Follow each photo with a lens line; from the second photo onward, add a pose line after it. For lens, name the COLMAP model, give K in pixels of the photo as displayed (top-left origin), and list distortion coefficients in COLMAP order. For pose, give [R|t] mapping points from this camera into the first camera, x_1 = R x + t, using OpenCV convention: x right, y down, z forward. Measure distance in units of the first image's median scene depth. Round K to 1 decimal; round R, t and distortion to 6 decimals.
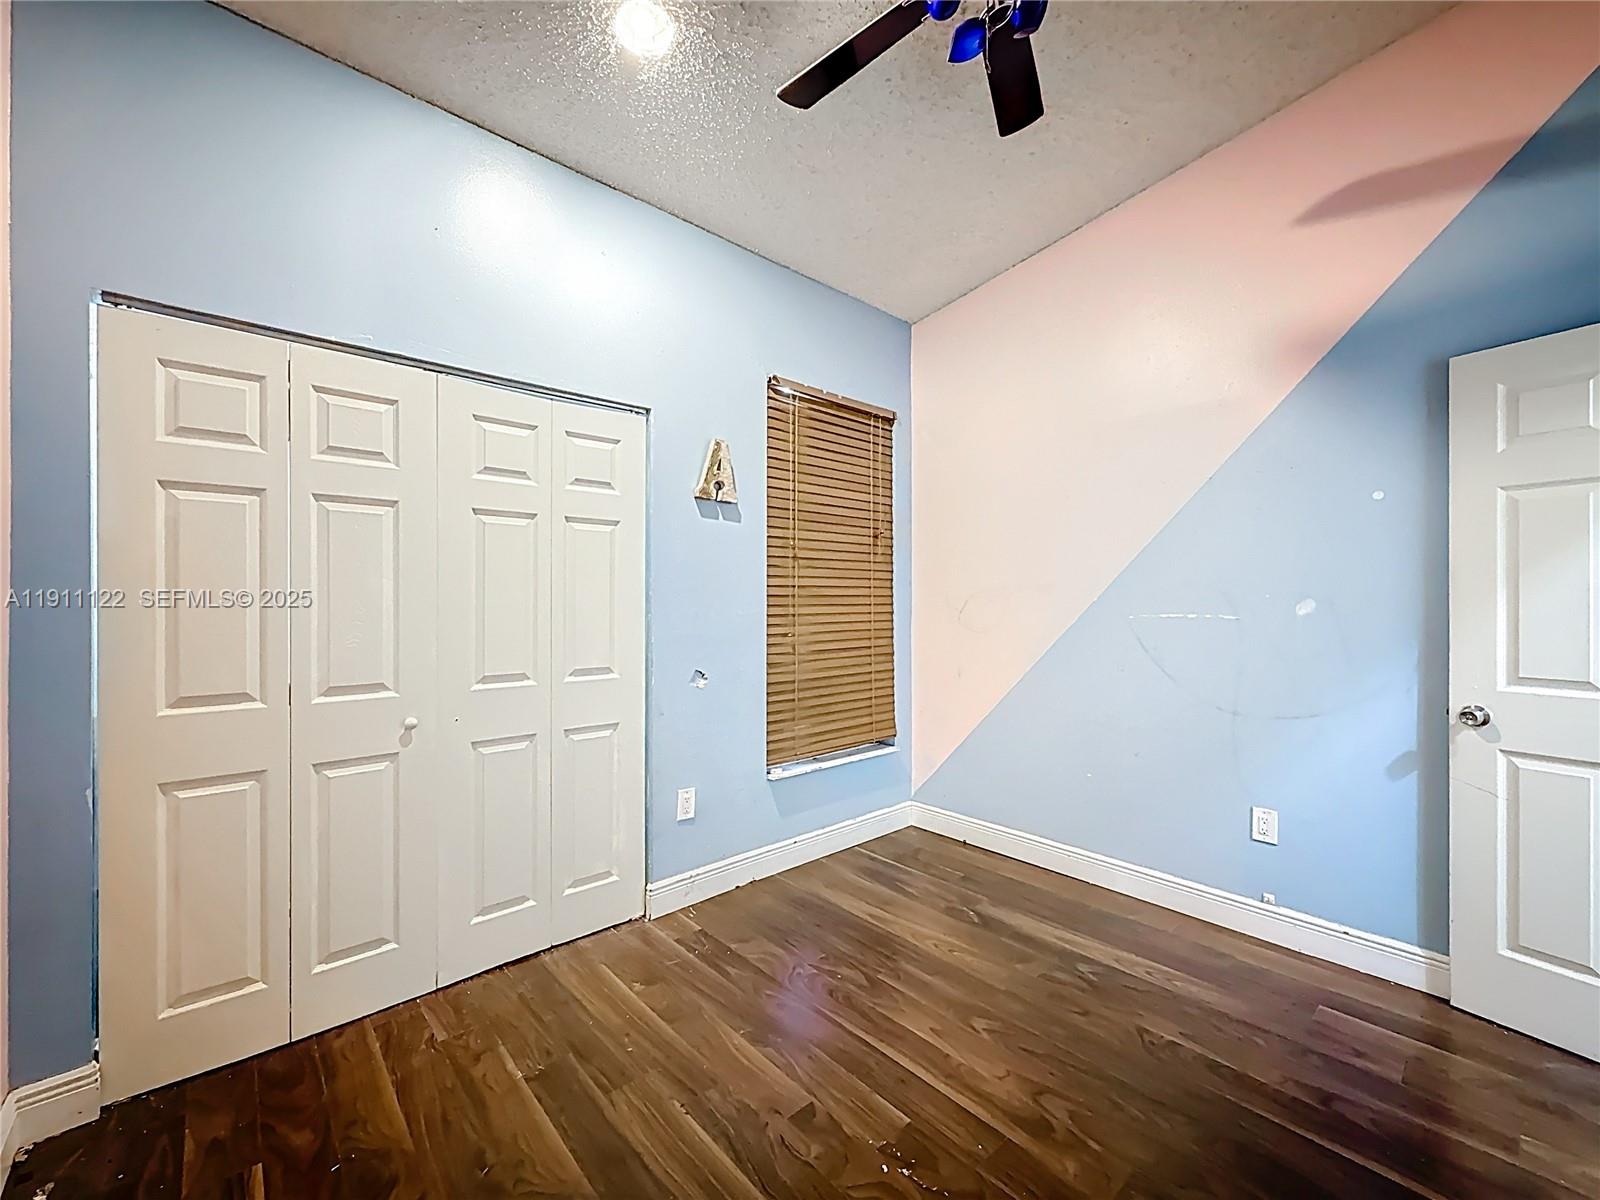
lens RADIAL K [[645.3, 0, 793.4], [0, 645.3, 598.9], [0, 0, 1]] dist [-0.001776, 0.000451]
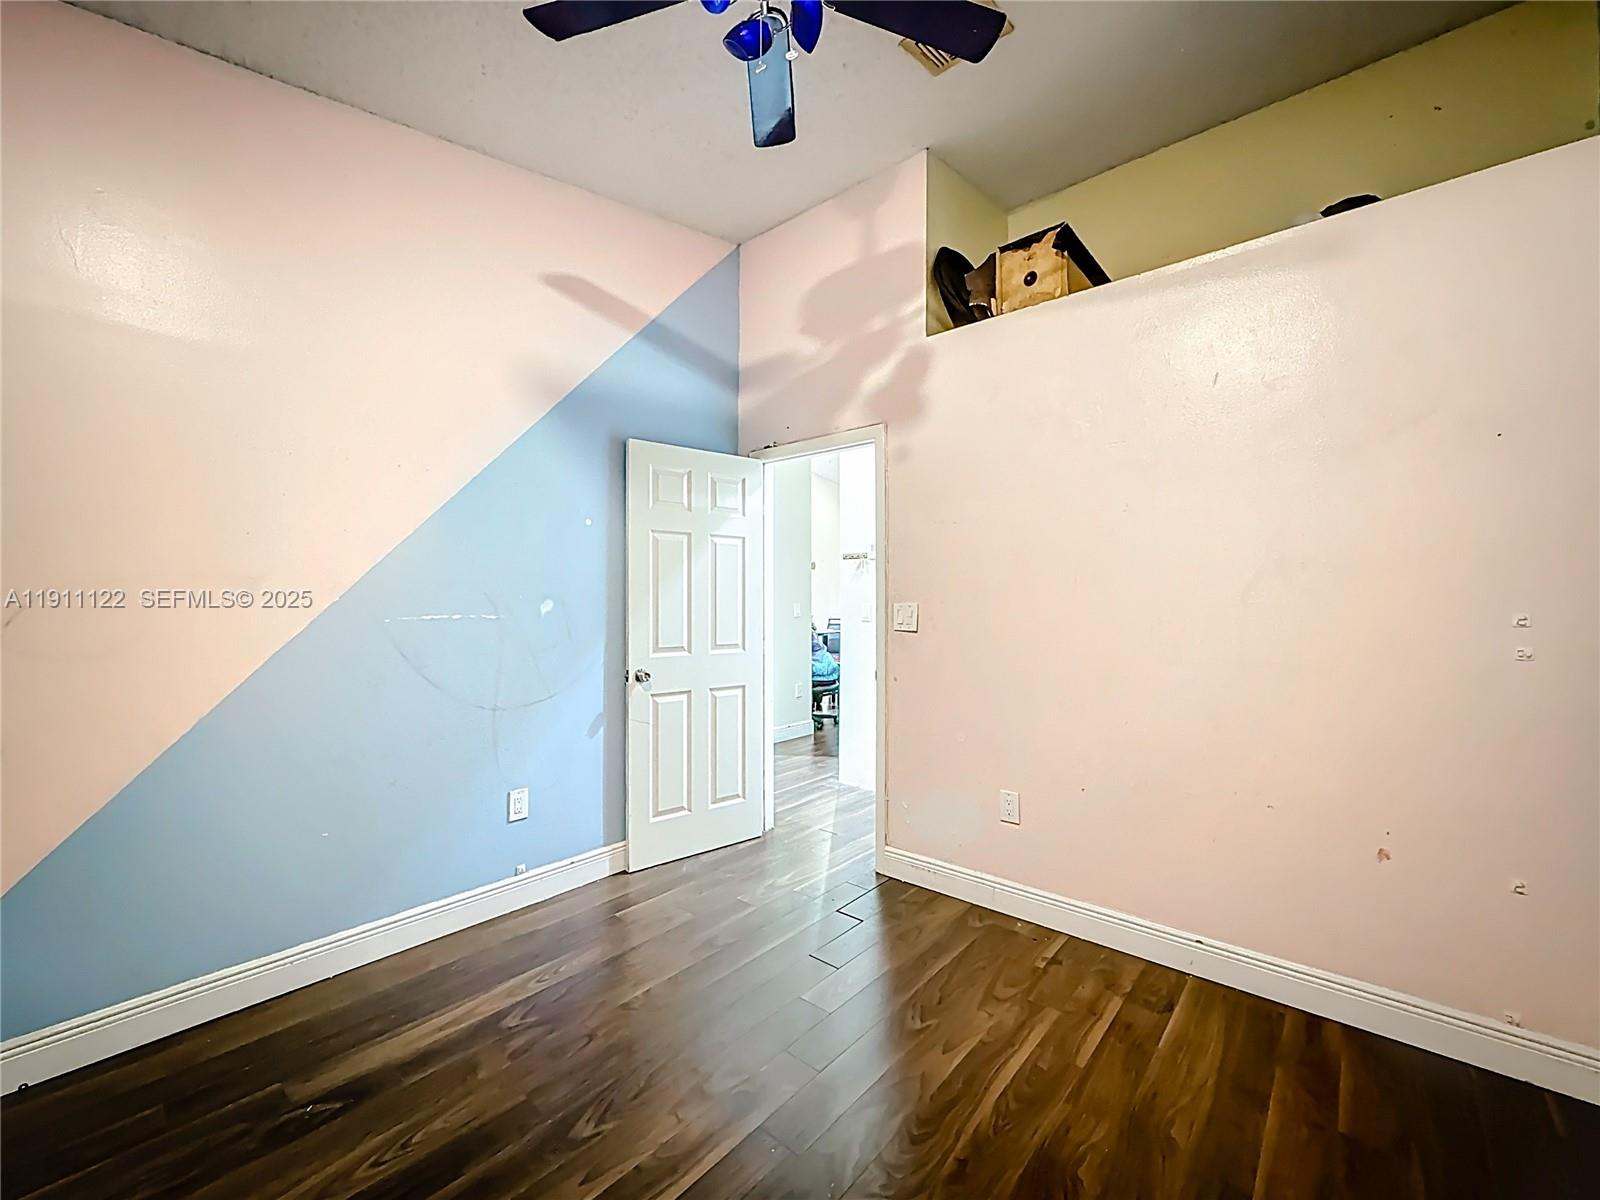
lens RADIAL K [[645.3, 0, 798.2], [0, 645.3, 599.9], [0, 0, 1]] dist [-0.001776, 0.000451]
pose [[-0.130025, 0.006616, 0.991489, -0.445436], [0.001683, 0.999978, -0.006452, 0.009377], [-0.991509, 0.000830, -0.130034, 0.696652]]
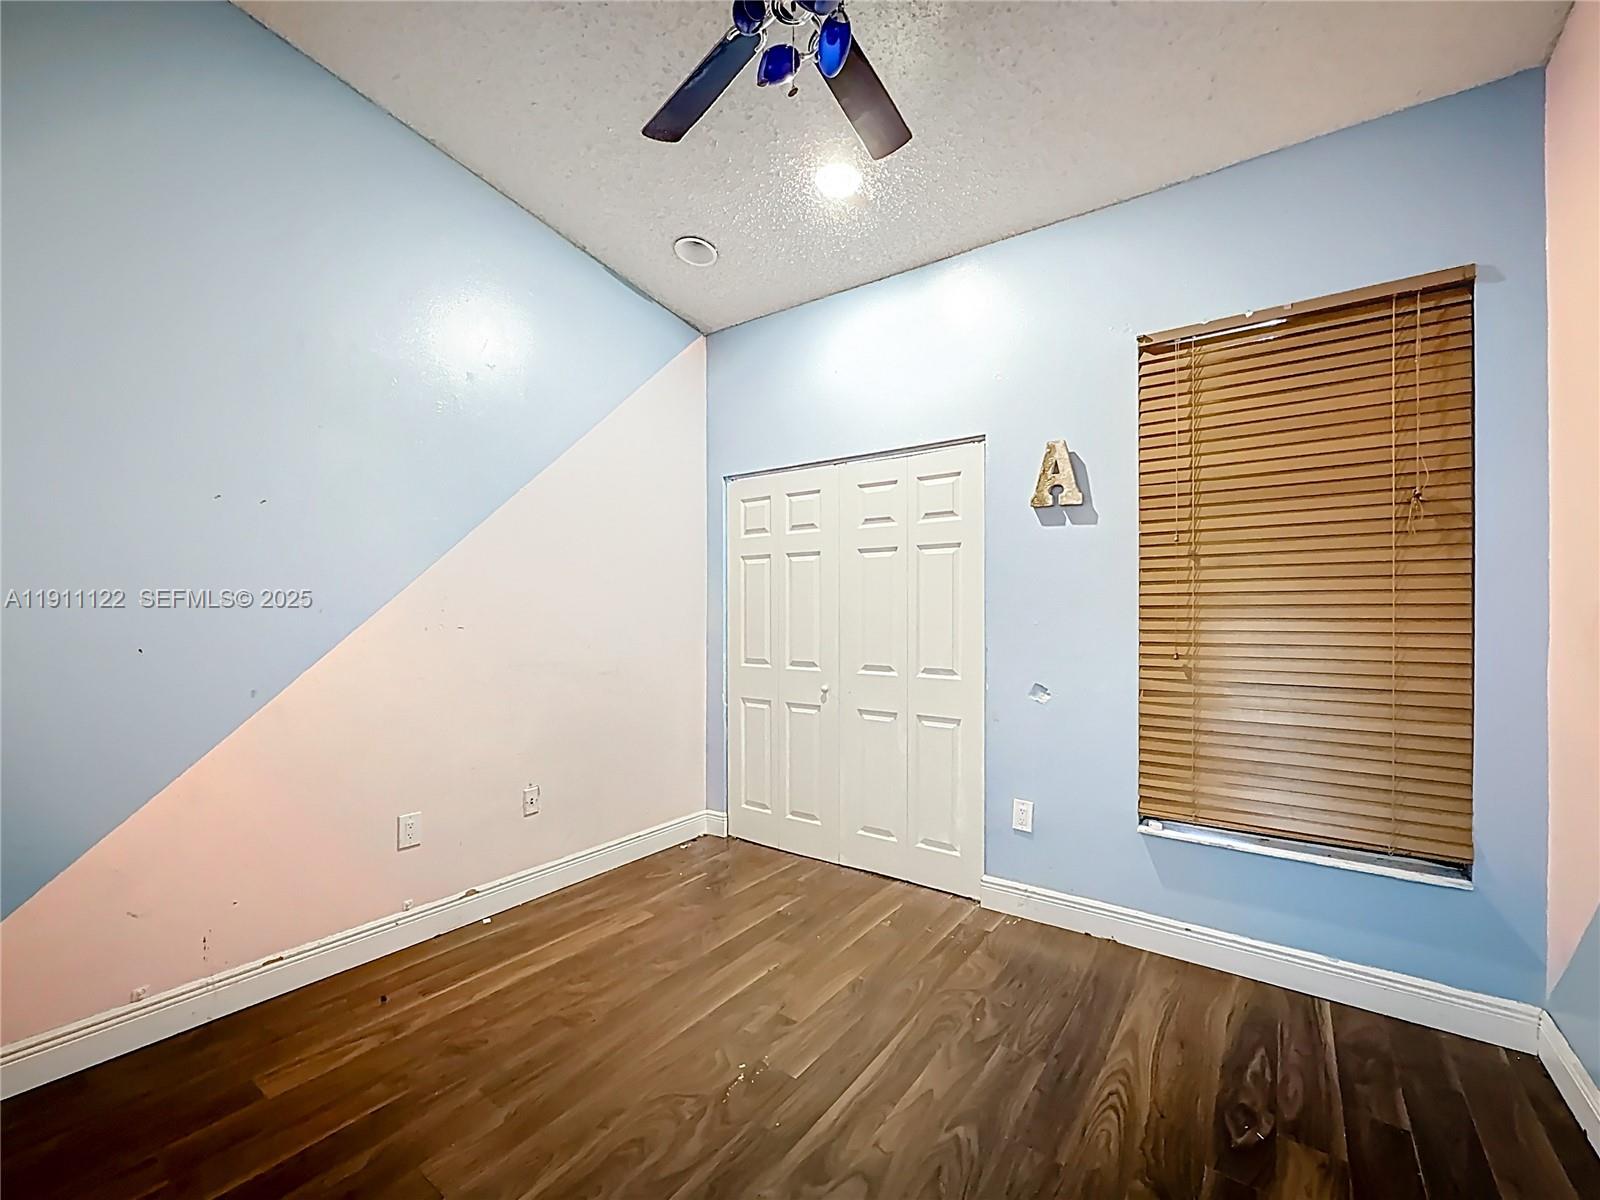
lens RADIAL K [[646.0, 0, 793.8], [0, 646.0, 609.0], [0, 0, 1]] dist [-0.000026, 0.000384]
pose [[0.232247, -0.004453, -0.972647, 0.853808], [0.001837, 0.999990, -0.004140, 0.001065], [0.972655, -0.000825, 0.232253, 0.495841]]
